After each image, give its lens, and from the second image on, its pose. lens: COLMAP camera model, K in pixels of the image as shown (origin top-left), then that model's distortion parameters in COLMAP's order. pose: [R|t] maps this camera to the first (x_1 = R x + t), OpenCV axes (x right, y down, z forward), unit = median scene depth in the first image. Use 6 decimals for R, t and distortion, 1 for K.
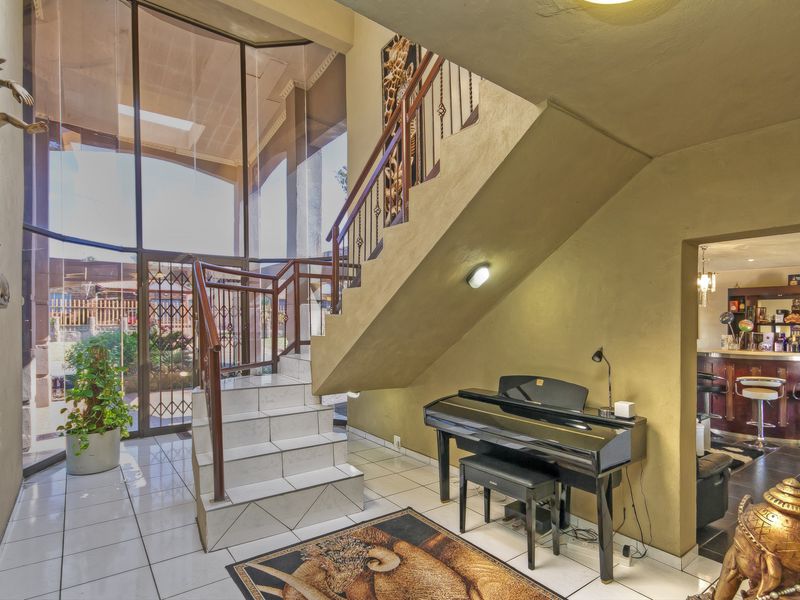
lens RADIAL K [[423.4, 0, 408.5], [0, 423.4, 313.1], [0, 0, 1]] dist [0.010669, -0.002878]
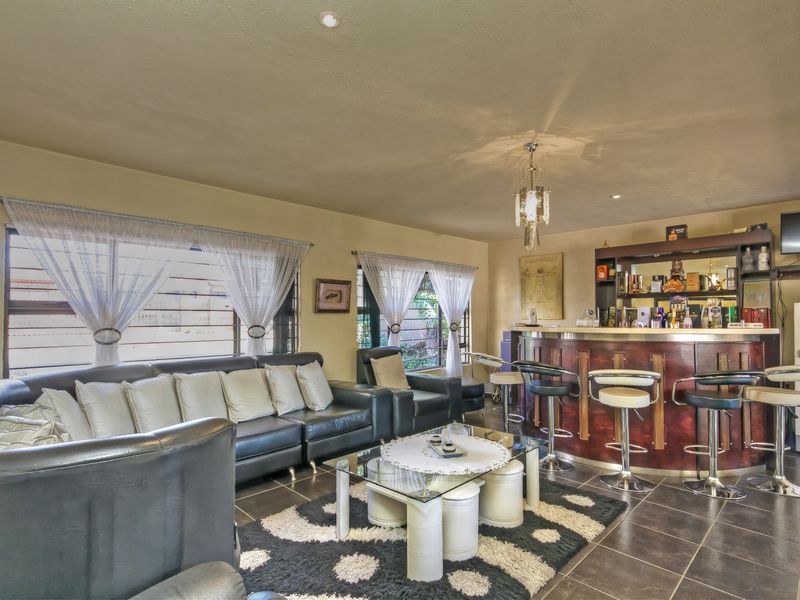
lens RADIAL K [[423.4, 0, 405.3], [0, 423.4, 306.4], [0, 0, 1]] dist [0.010669, -0.002878]
pose [[0.985876, -0.007139, 0.167322, 0.415072], [0.009067, 0.999901, -0.010761, 0.064420], [-0.167228, 0.012126, 0.985844, 0.453685]]
